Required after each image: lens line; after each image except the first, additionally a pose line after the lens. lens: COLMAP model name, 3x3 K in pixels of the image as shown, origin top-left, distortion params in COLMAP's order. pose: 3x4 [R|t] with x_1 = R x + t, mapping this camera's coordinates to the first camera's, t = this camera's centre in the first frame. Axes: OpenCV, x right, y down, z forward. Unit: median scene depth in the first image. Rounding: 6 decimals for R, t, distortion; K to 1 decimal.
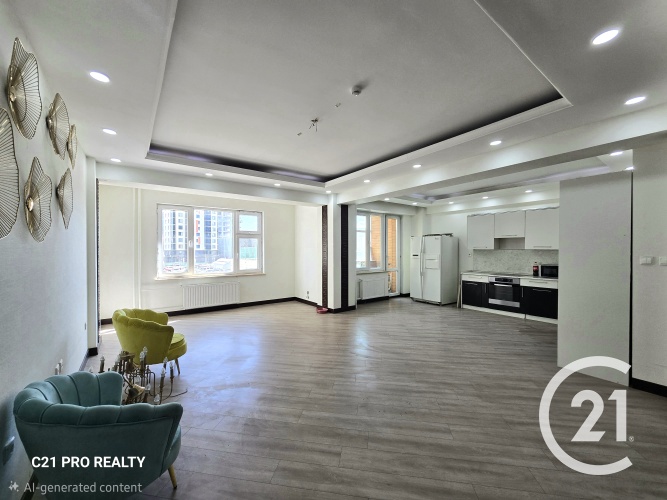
lens RADIAL K [[274.1, 0, 329.8], [0, 274.1, 252.0], [0, 0, 1]] dist [-0.001350, -0.000247]
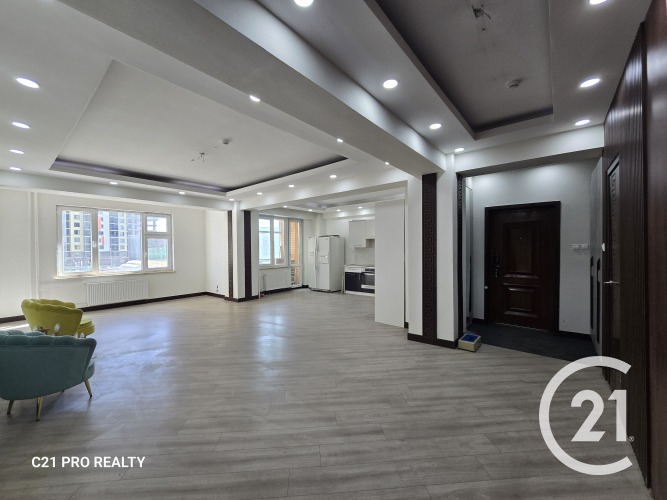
lens RADIAL K [[274.1, 0, 329.8], [0, 274.1, 252.0], [0, 0, 1]] dist [-0.001350, -0.000247]
pose [[0.969477, -0.010644, 0.244951, 0.101375], [0.010436, 0.999943, 0.002146, 0.007527], [-0.244960, 0.000475, 0.969533, -0.222594]]
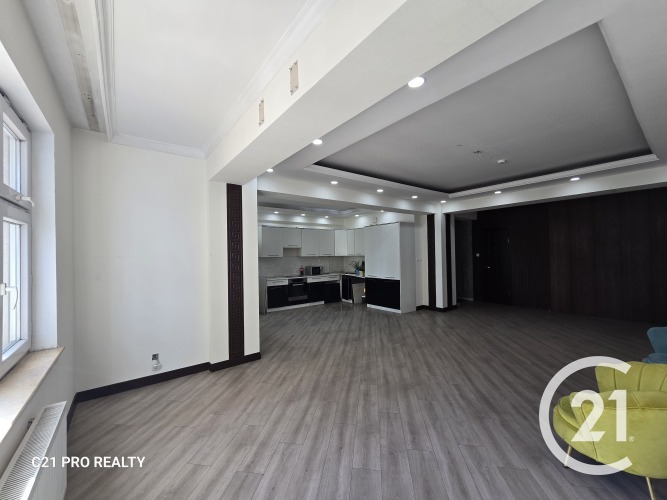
lens RADIAL K [[274.1, 0, 329.8], [0, 274.1, 252.0], [0, 0, 1]] dist [-0.001350, -0.000247]
pose [[-0.017928, 0.010812, 0.999781, -0.578881], [0.027331, 0.999573, -0.010320, -0.012179], [-0.999466, 0.027140, -0.018215, 0.772242]]
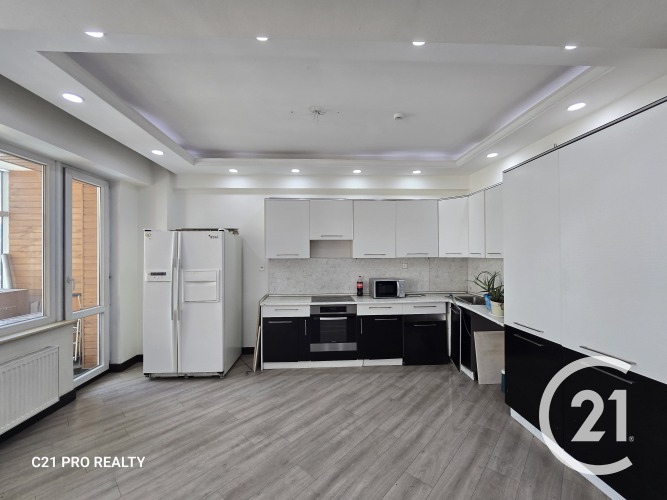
lens RADIAL K [[274.1, 0, 329.8], [0, 274.1, 252.0], [0, 0, 1]] dist [-0.001350, -0.000247]
pose [[0.552406, 0.005397, 0.833558, 0.113588], [0.016410, 0.999715, -0.017348, -0.011591], [-0.833414, 0.023262, 0.552160, 0.595402]]
